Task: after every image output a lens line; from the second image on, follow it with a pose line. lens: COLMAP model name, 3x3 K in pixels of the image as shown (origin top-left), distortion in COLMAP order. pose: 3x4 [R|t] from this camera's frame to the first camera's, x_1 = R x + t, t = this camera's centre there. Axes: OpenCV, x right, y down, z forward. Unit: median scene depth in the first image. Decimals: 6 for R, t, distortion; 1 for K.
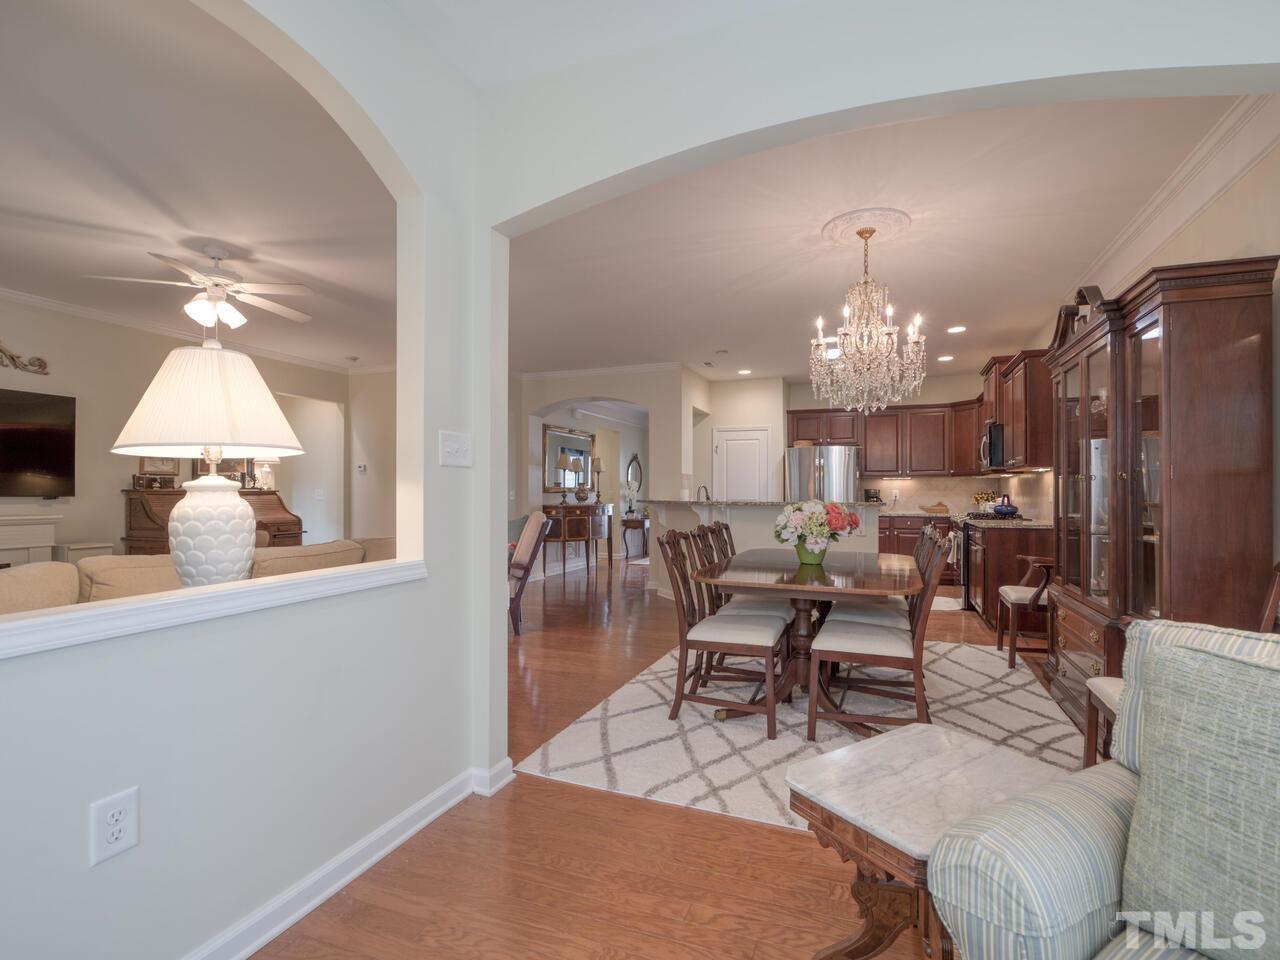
lens RADIAL K [[593.8, 0, 690.9], [0, 593.8, 495.4], [0, 0, 1]] dist [-0.008606, 0.002099]
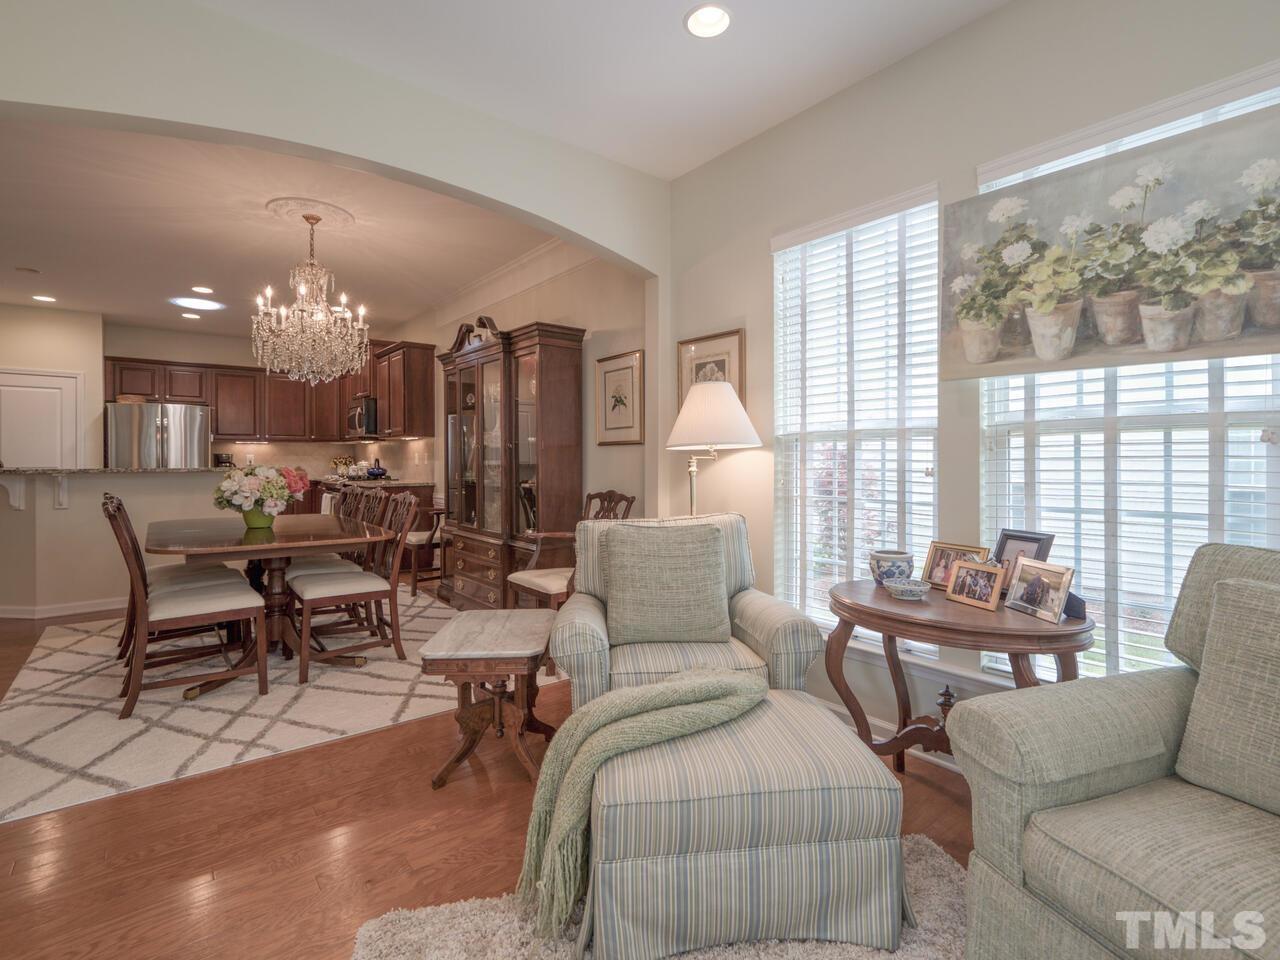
lens RADIAL K [[593.8, 0, 630.7], [0, 593.8, 465.7], [0, 0, 1]] dist [-0.008606, 0.002099]
pose [[0.537311, -0.013168, 0.843282, -0.211554], [0.005231, 0.999911, 0.012281, 0.000324], [-0.843368, -0.002188, 0.537332, -0.053761]]
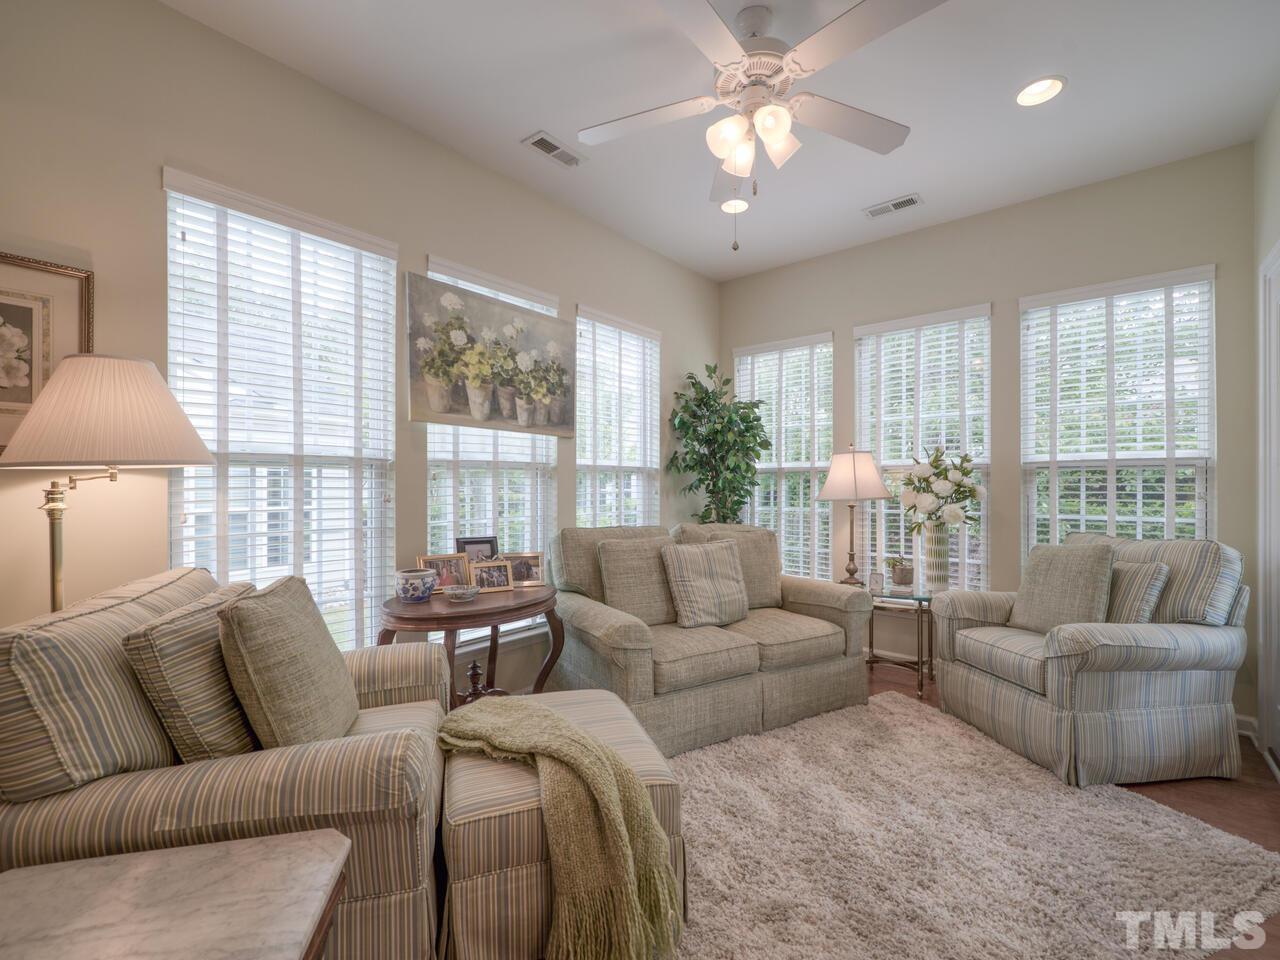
lens RADIAL K [[557.7, 0, 638.2], [0, 557.7, 487.7], [0, 0, 1]] dist [0.000032, 0.000124]
pose [[-0.926356, -0.002328, 0.376641, -0.087627], [0.000020, 0.999981, 0.006232, -0.000065], [-0.376648, 0.005781, -0.926338, 0.350445]]
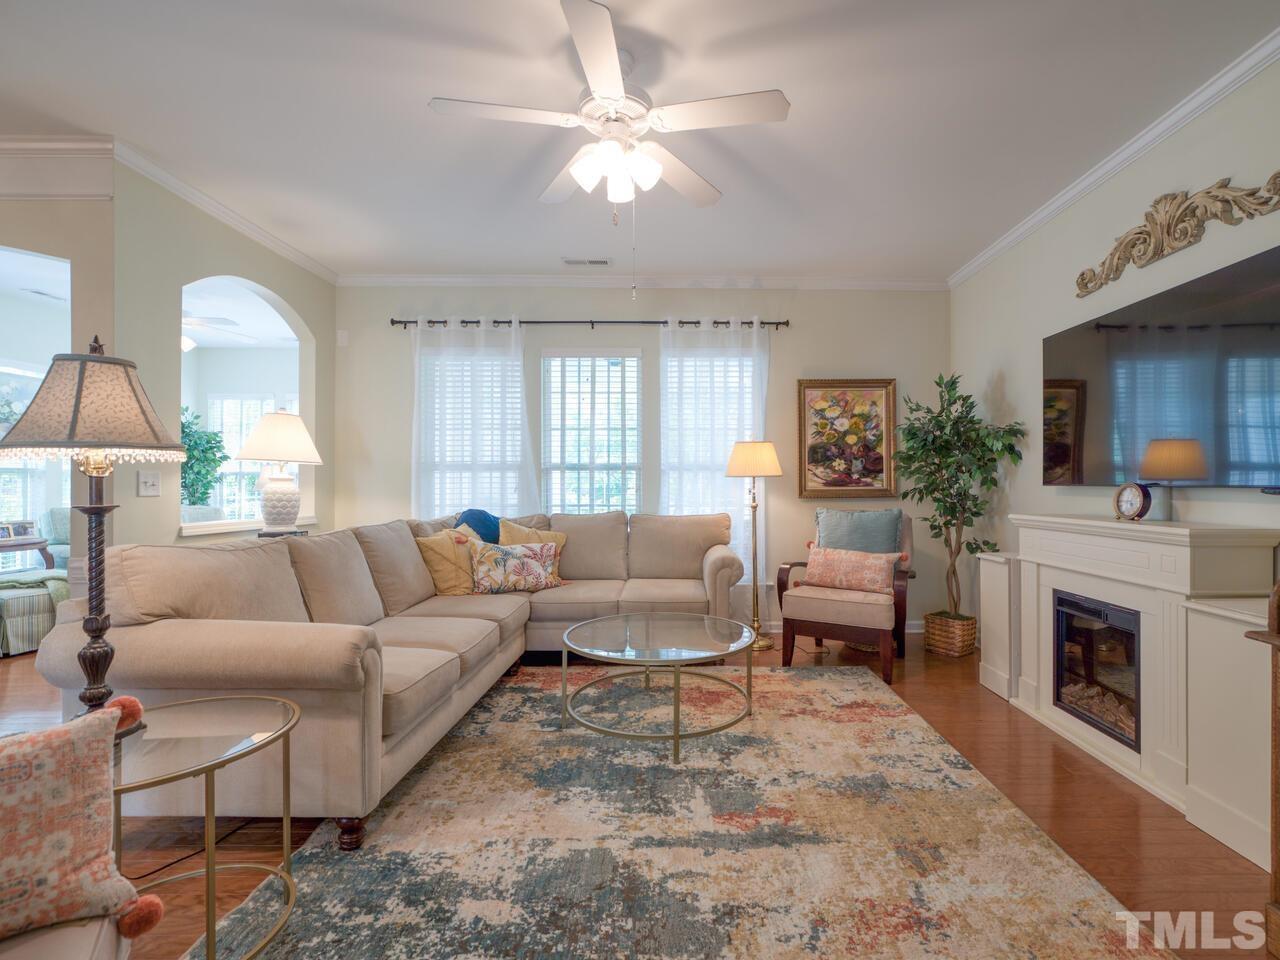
lens RADIAL K [[593.8, 0, 691.2], [0, 593.8, 479.2], [0, 0, 1]] dist [-0.008606, 0.002099]
pose [[-0.944781, -0.003168, -0.327687, -0.492082], [-0.001679, 0.999987, -0.004825, -0.001832], [0.327698, -0.004008, -0.944774, 1.138044]]
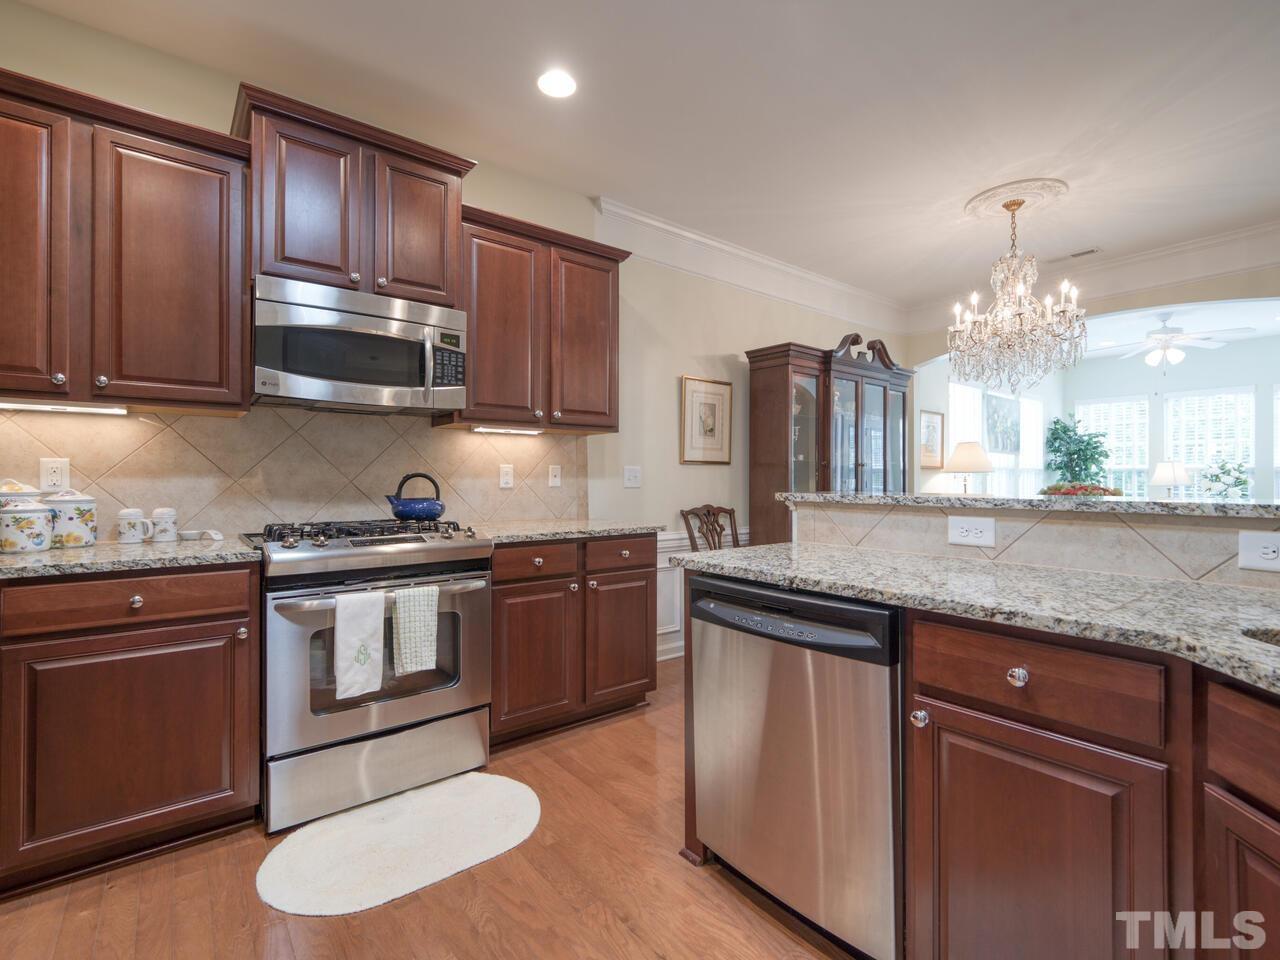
lens RADIAL K [[593.8, 0, 630.3], [0, 593.8, 480.2], [0, 0, 1]] dist [-0.008606, 0.002099]
pose [[-0.827096, -0.004924, 0.562040, 0.187925], [-0.001770, 0.999979, 0.006155, -0.000688], [-0.562059, 0.004096, -0.827087, 1.462274]]
